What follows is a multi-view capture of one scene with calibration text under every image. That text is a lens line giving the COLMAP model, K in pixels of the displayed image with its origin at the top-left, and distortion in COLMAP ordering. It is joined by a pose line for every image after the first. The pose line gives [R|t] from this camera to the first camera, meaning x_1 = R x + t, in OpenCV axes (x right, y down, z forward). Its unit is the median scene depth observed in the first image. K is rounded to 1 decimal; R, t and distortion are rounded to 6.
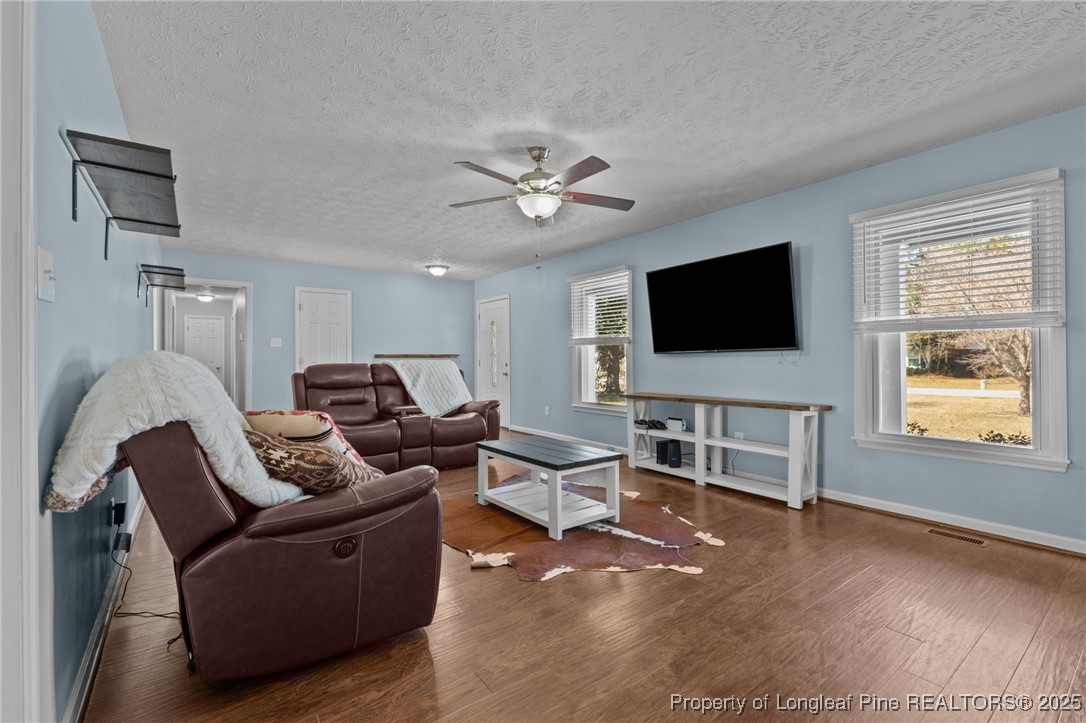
lens RADIAL K [[469.4, 0, 543.9], [0, 469.4, 361.9], [0, 0, 1]] dist [0.001620, -0.000067]
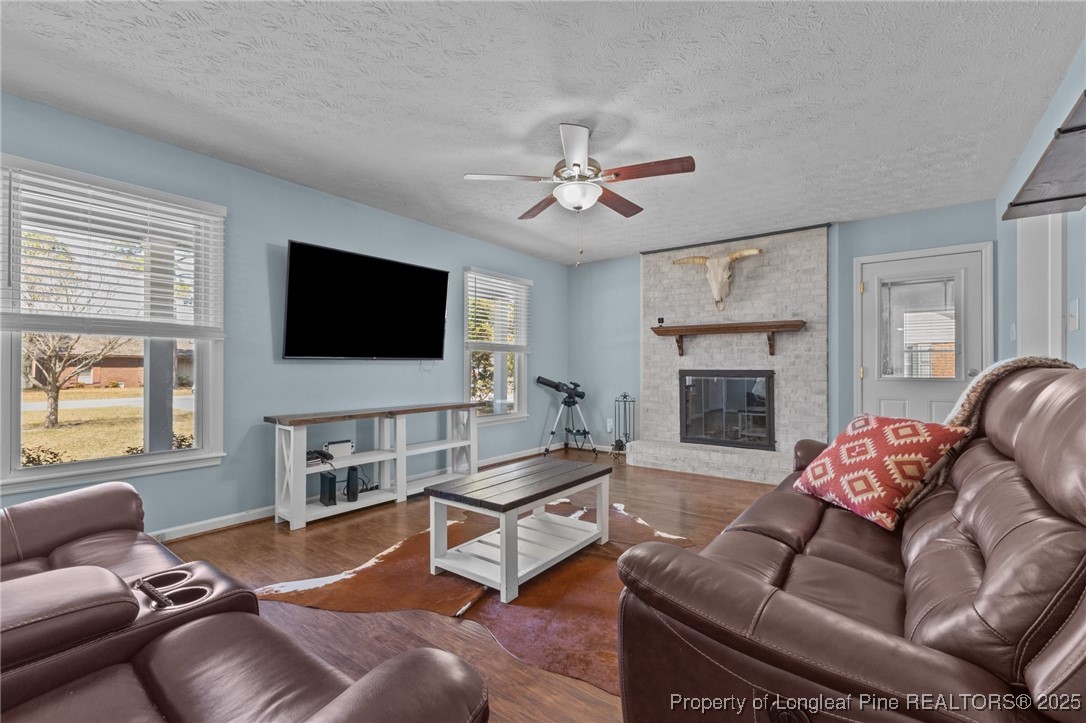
lens RADIAL K [[469.4, 0, 543.2], [0, 469.4, 363.0], [0, 0, 1]] dist [0.001620, -0.000067]
pose [[-0.285667, 0.013273, 0.958237, -0.618178], [0.008120, 0.999902, -0.011430, 0.000244], [-0.958295, 0.004516, -0.285747, 0.958931]]
